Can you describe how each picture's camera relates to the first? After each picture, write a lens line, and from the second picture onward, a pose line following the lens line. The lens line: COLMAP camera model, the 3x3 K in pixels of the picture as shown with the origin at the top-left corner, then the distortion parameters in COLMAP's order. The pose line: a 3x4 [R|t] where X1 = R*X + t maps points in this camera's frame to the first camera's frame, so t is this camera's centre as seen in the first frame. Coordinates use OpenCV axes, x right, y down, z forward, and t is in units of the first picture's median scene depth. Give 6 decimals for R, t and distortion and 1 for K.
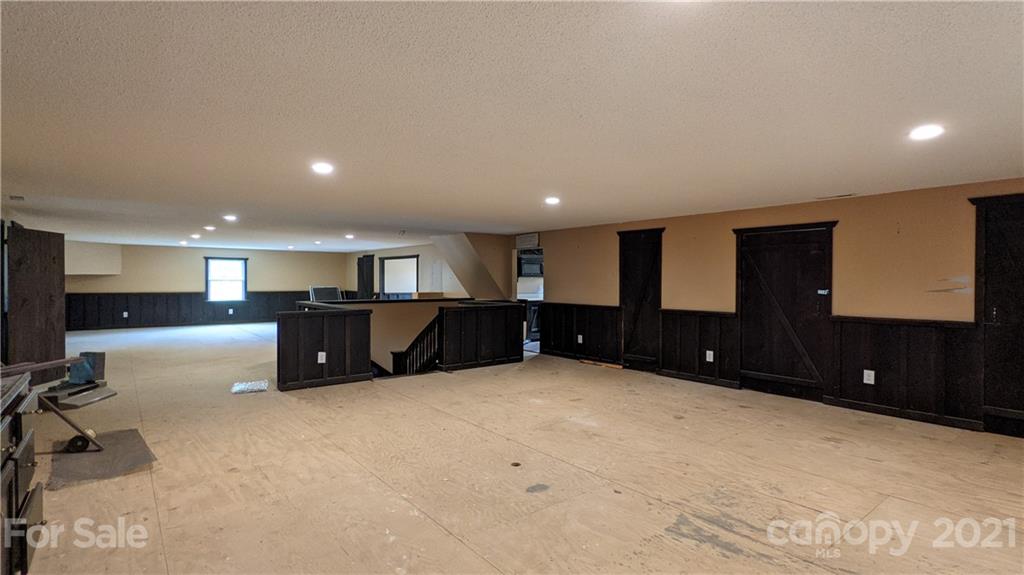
lens RADIAL K [[496.4, 0, 513.8], [0, 496.4, 285.0], [0, 0, 1]] dist [0.000771, -0.000081]
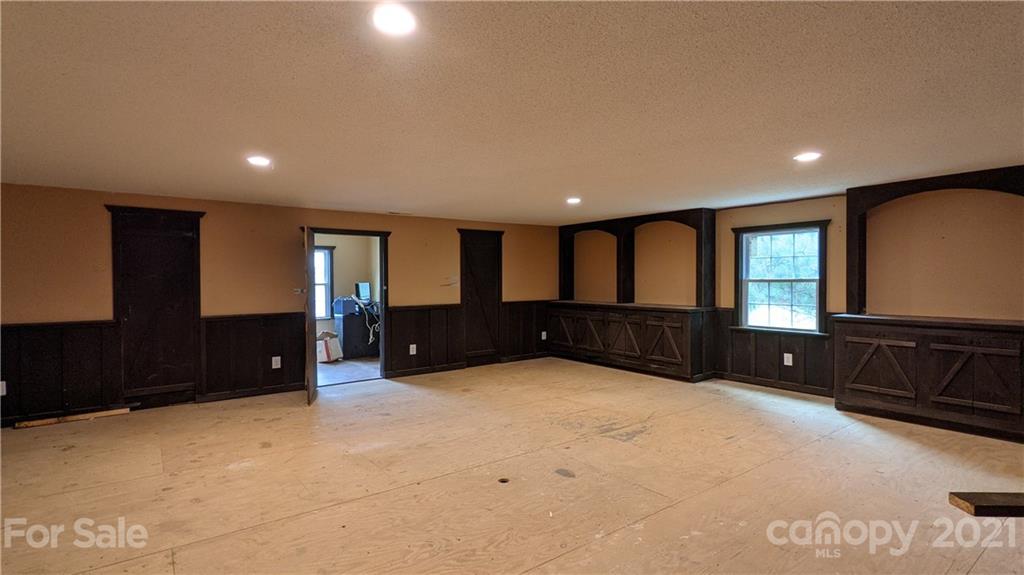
lens RADIAL K [[496.4, 0, 513.8], [0, 496.4, 285.0], [0, 0, 1]] dist [0.000771, -0.000081]
pose [[0.031967, -0.011557, 0.999422, -0.511890], [0.016346, 0.999805, 0.011039, -0.001990], [-0.999355, 0.015983, 0.032150, 0.543299]]
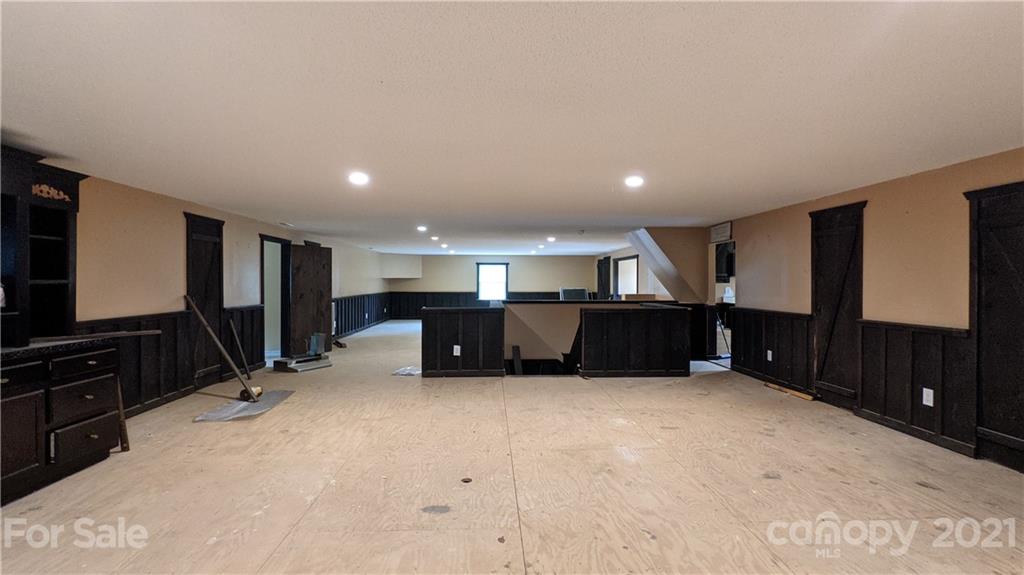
lens RADIAL K [[496.4, 0, 513.8], [0, 496.4, 285.0], [0, 0, 1]] dist [0.000771, -0.000081]
pose [[0.810310, 0.000469, -0.586001, 0.344755], [-0.004348, 0.999977, -0.005212, 0.006607], [0.585985, 0.006771, 0.810294, 0.182692]]
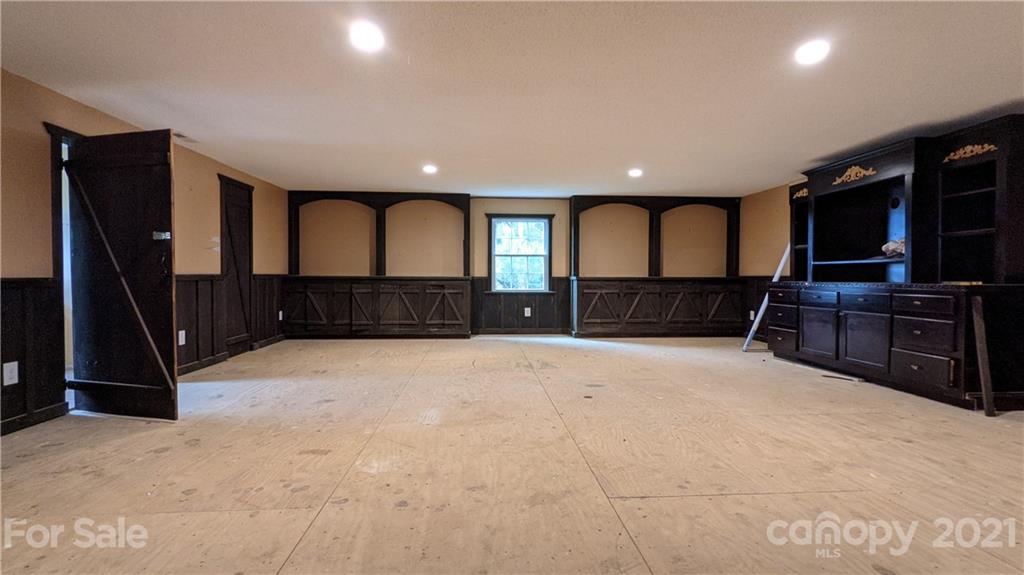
lens RADIAL K [[496.4, 0, 513.8], [0, 496.4, 285.0], [0, 0, 1]] dist [0.000771, -0.000081]
pose [[-0.822658, -0.014094, 0.568361, -0.273581], [0.002870, 0.999577, 0.028942, 0.047668], [-0.568529, 0.025440, -0.822270, 1.137307]]
